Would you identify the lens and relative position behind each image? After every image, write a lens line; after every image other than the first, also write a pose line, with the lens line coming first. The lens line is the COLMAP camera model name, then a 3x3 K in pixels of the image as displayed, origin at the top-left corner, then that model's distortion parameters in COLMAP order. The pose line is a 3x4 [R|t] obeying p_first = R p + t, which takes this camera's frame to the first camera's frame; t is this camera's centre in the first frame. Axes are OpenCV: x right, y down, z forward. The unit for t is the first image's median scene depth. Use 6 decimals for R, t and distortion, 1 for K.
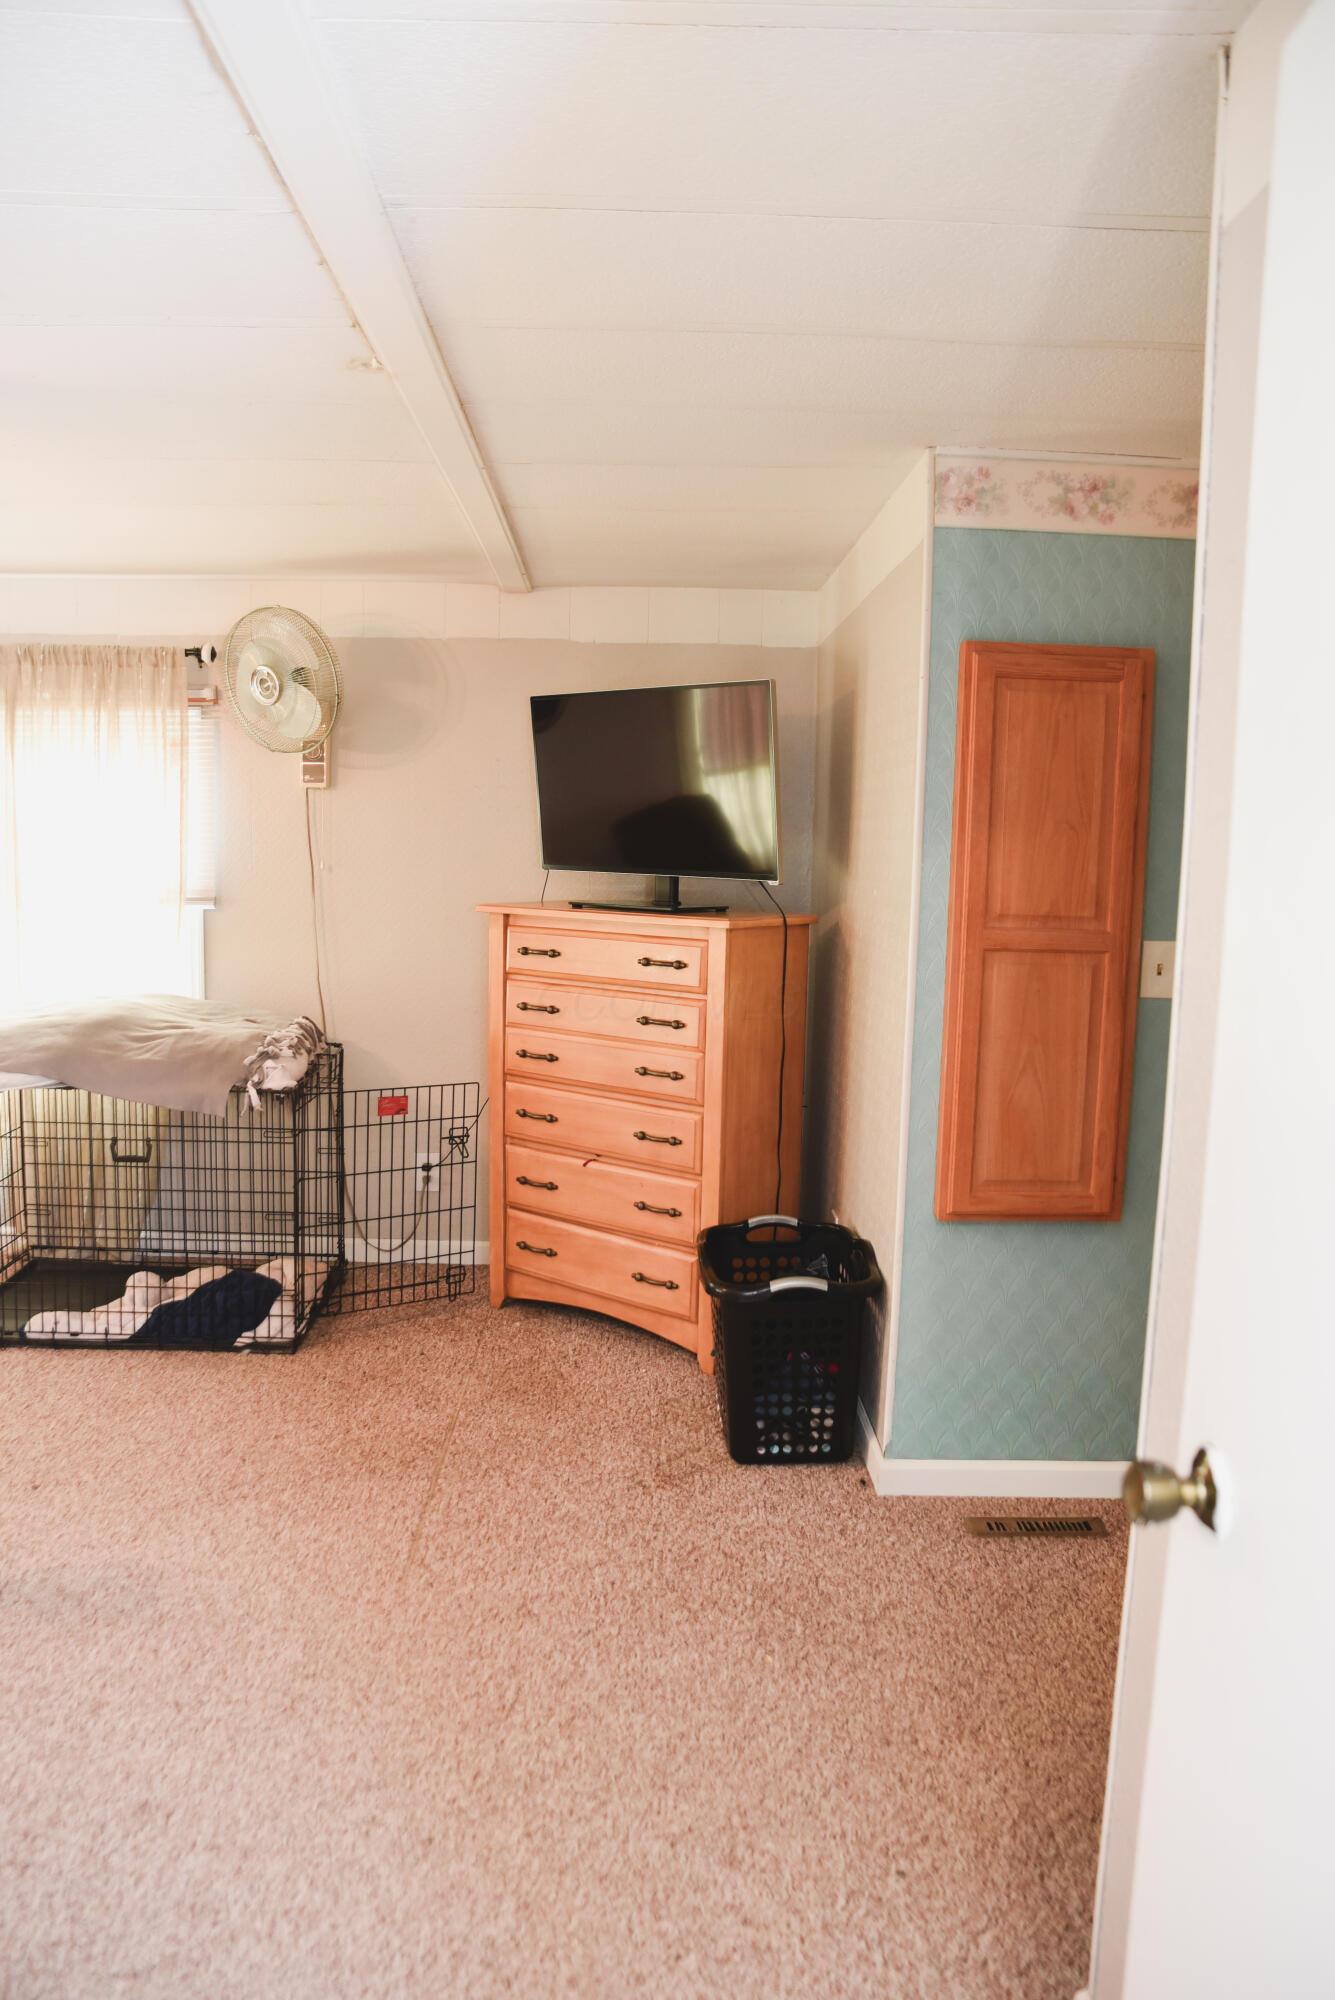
lens RADIAL K [[1378.9, 0, 669.0], [0, 1378.9, 1014.0], [0, 0, 1]] dist [-0.123121, 0.085339]
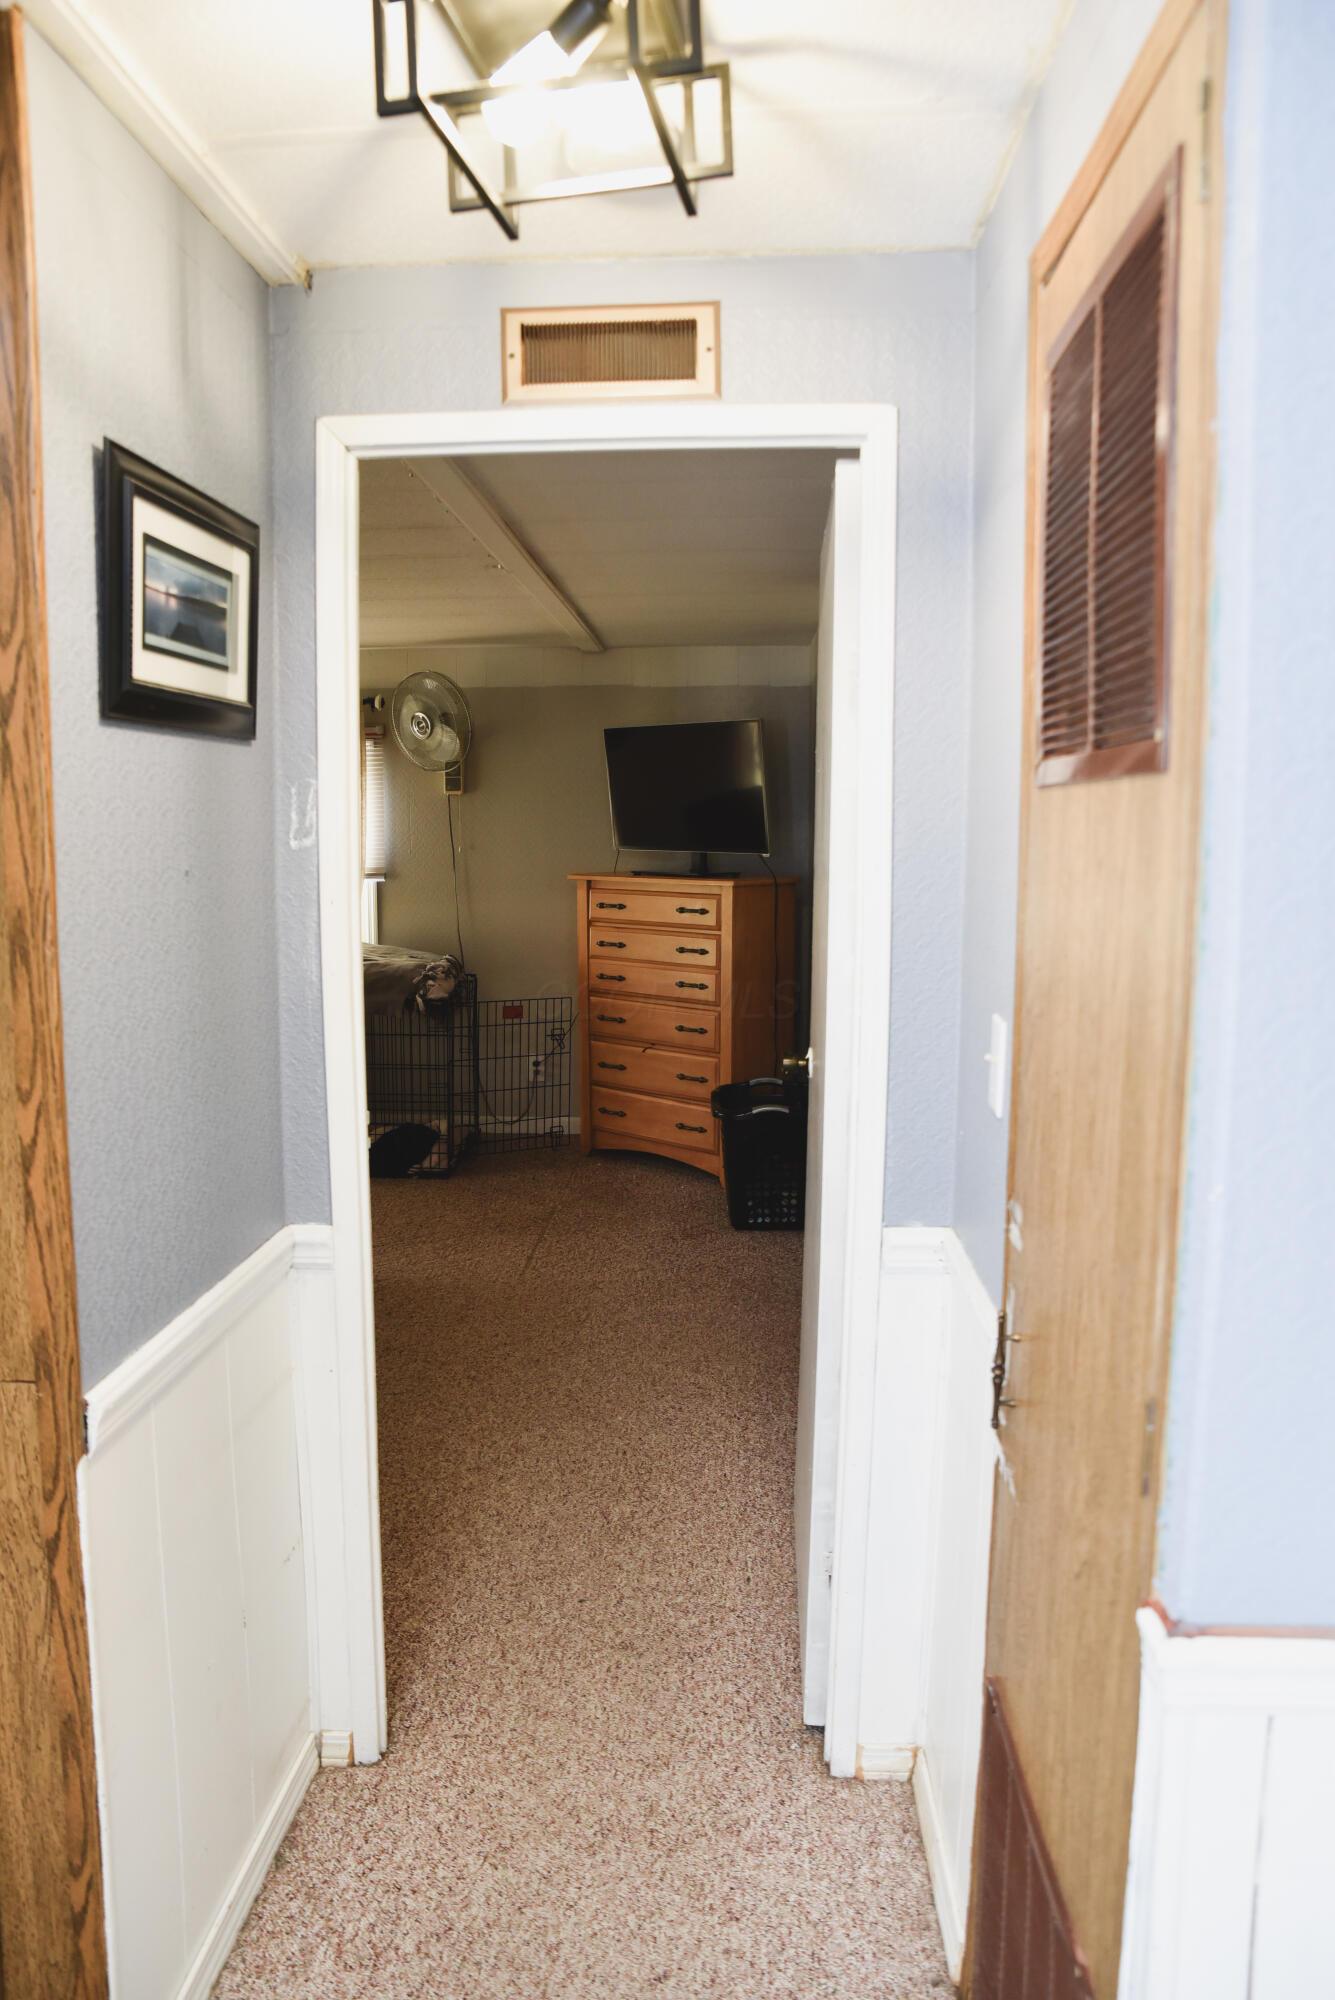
lens RADIAL K [[1378.9, 0, 664.0], [0, 1378.9, 992.3], [0, 0, 1]] dist [-0.123121, 0.085339]
pose [[0.996638, -0.010965, -0.081191, 0.082092], [0.010963, 0.999940, -0.000465, 0.049806], [0.081191, -0.000427, 0.996698, -0.468148]]
